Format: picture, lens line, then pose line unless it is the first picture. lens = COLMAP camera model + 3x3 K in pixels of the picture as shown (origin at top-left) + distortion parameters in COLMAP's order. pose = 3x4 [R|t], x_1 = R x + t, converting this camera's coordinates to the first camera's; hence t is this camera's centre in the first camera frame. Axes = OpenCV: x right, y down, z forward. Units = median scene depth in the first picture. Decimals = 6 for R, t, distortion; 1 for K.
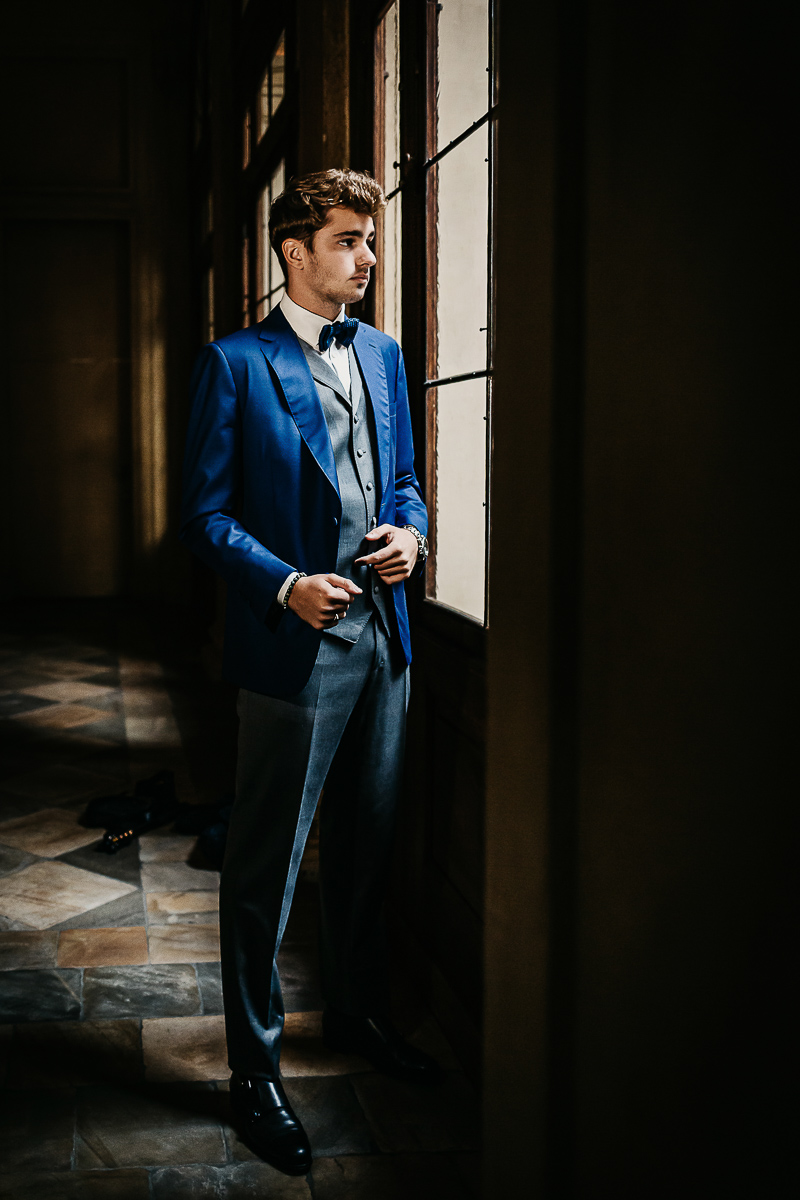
lens RADIAL K [[1230.8, 0, 399.6], [0, 1230.8, 566.2], [0, 0, 1]] dist [0.002054, 0.009054]
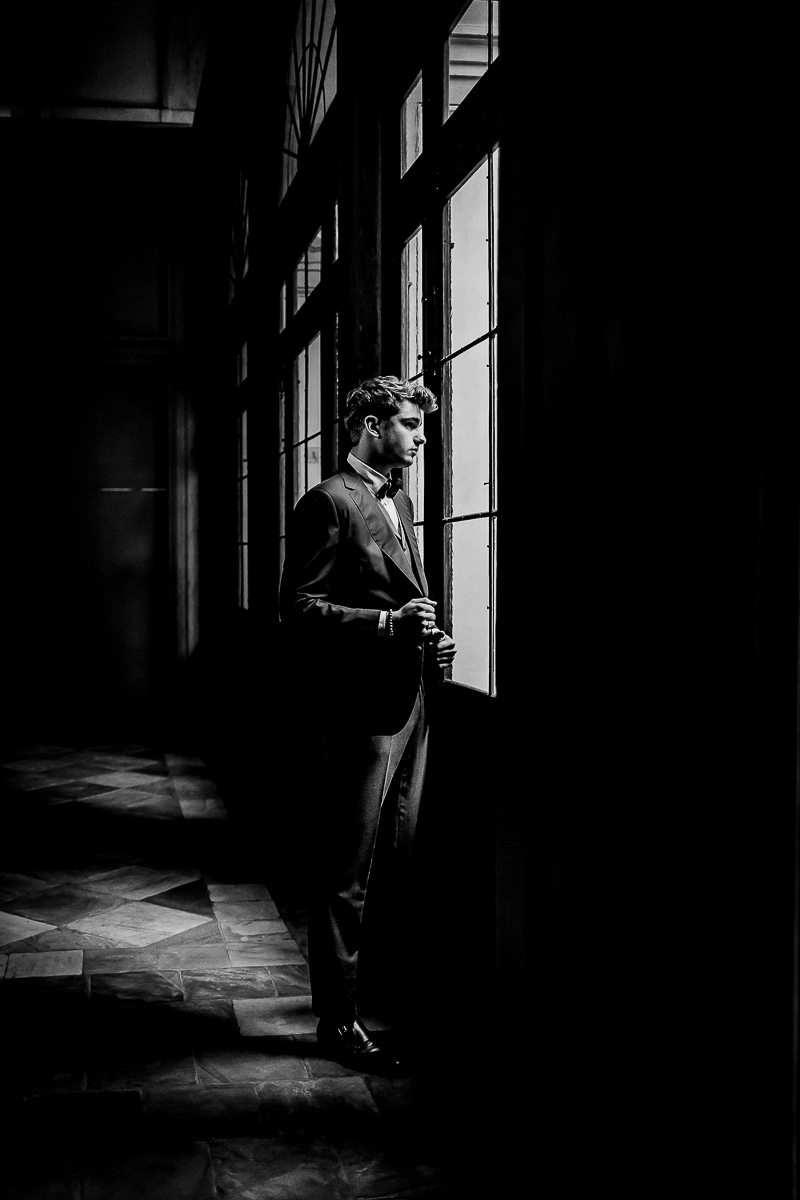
lens RADIAL K [[1371.1, 0, 400.0], [0, 1371.1, 600.0], [0, 0, 1]] dist [0.074898, -0.005746]
pose [[0.999948, -0.003739, 0.009503, -0.037563], [0.004415, 0.997383, -0.072167, 0.043414], [-0.009208, 0.072205, 0.997347, -0.448774]]
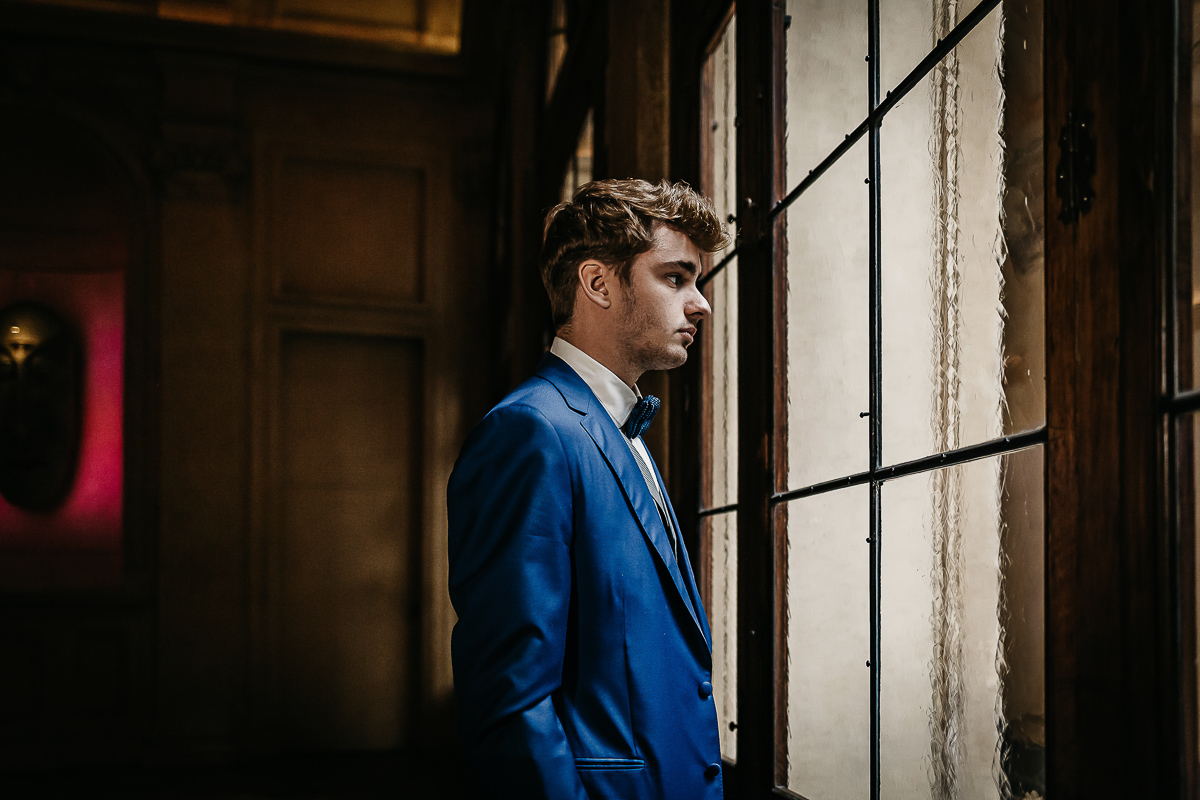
lens RADIAL K [[1230.8, 0, 601.6], [0, 1230.8, 565.9], [0, 0, 1]] dist [0.002054, 0.009054]
pose [[0.996423, -0.001286, -0.084492, -0.017834], [-0.008105, 0.993820, -0.110708, -0.021459], [0.084112, 0.110997, 0.990255, 0.234066]]
